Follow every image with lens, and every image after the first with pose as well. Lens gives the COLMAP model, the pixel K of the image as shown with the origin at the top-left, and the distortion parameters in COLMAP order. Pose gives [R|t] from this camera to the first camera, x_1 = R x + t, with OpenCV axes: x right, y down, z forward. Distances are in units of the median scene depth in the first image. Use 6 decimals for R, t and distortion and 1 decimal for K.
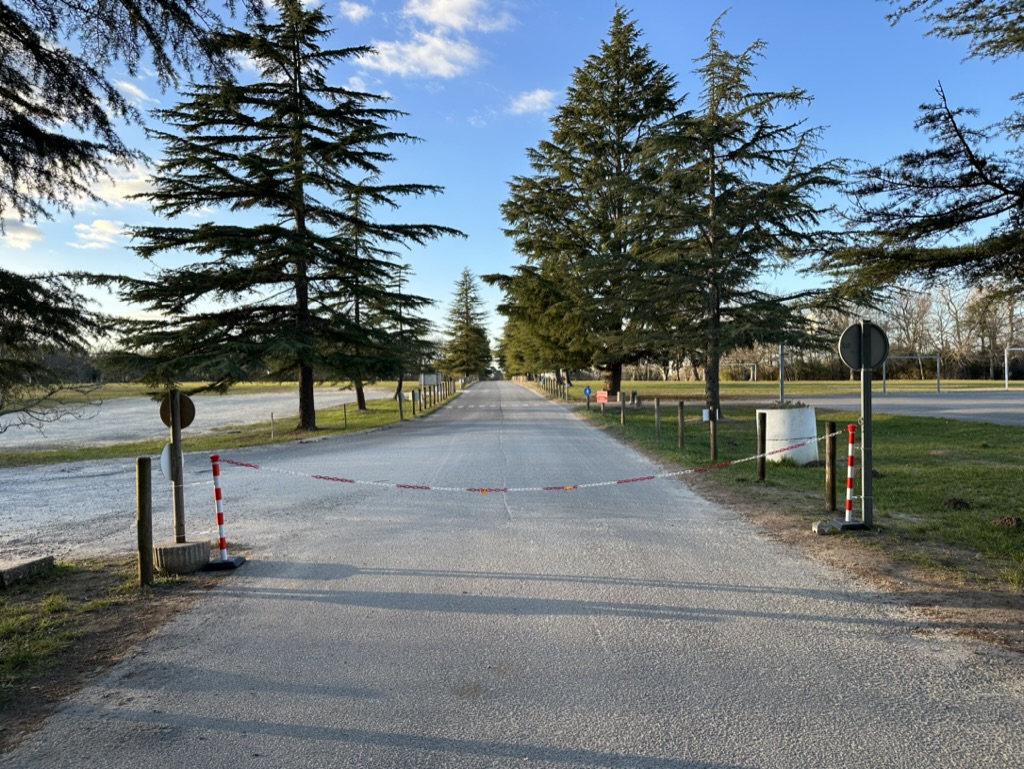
lens RADIAL K [[713.4, 0, 510.1], [0, 713.4, 380.1], [0, 0, 1]] dist [0.007792, -0.036235]
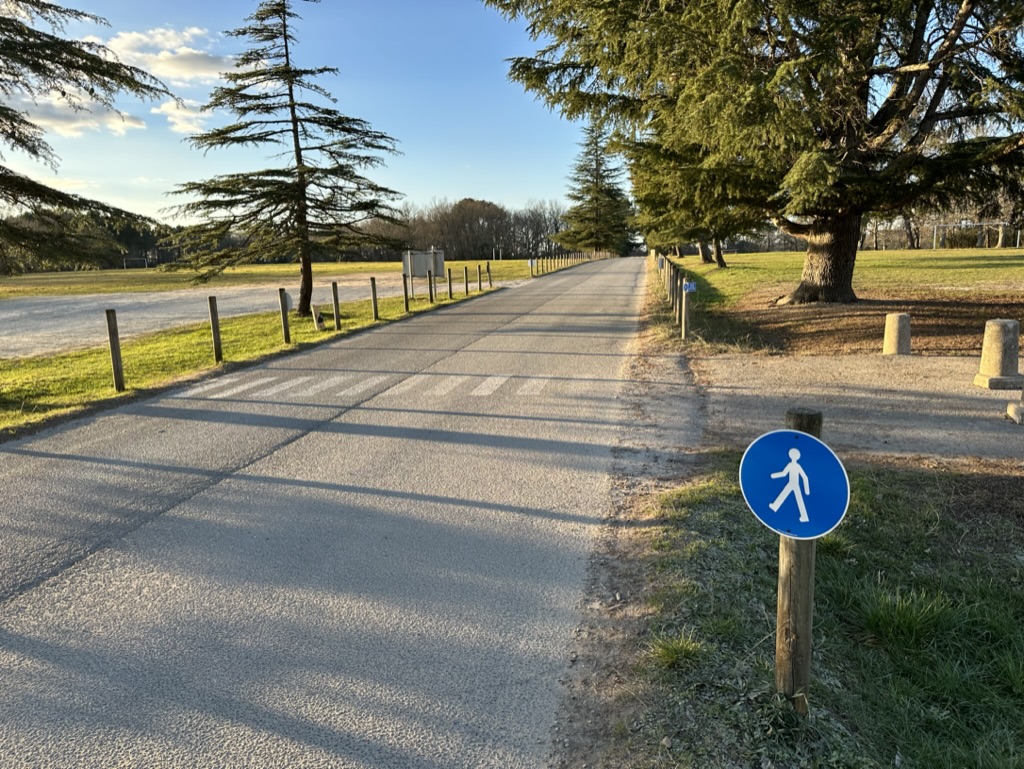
lens RADIAL K [[713.4, 0, 530.2], [0, 713.4, 401.0], [0, 0, 1]] dist [0.007792, -0.036235]
pose [[0.981596, 0.011648, -0.190616, 0.021230], [0.026706, 0.979957, 0.197408, -0.001263], [0.189095, -0.198866, 0.961611, 0.186790]]
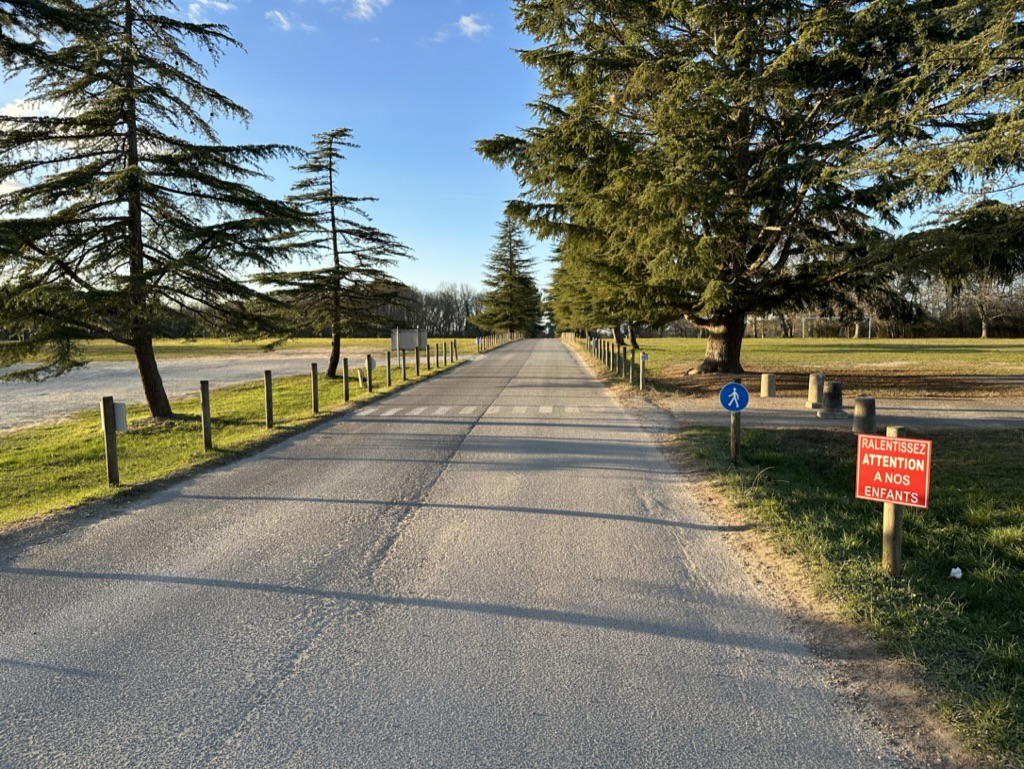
lens RADIAL K [[713.4, 0, 515.8], [0, 713.4, 395.3], [0, 0, 1]] dist [0.007792, -0.036235]
pose [[0.997515, 0.003493, -0.070364, 0.007313], [0.002339, 0.996577, 0.082631, -0.001501], [0.070412, -0.082590, 0.994093, 0.132123]]
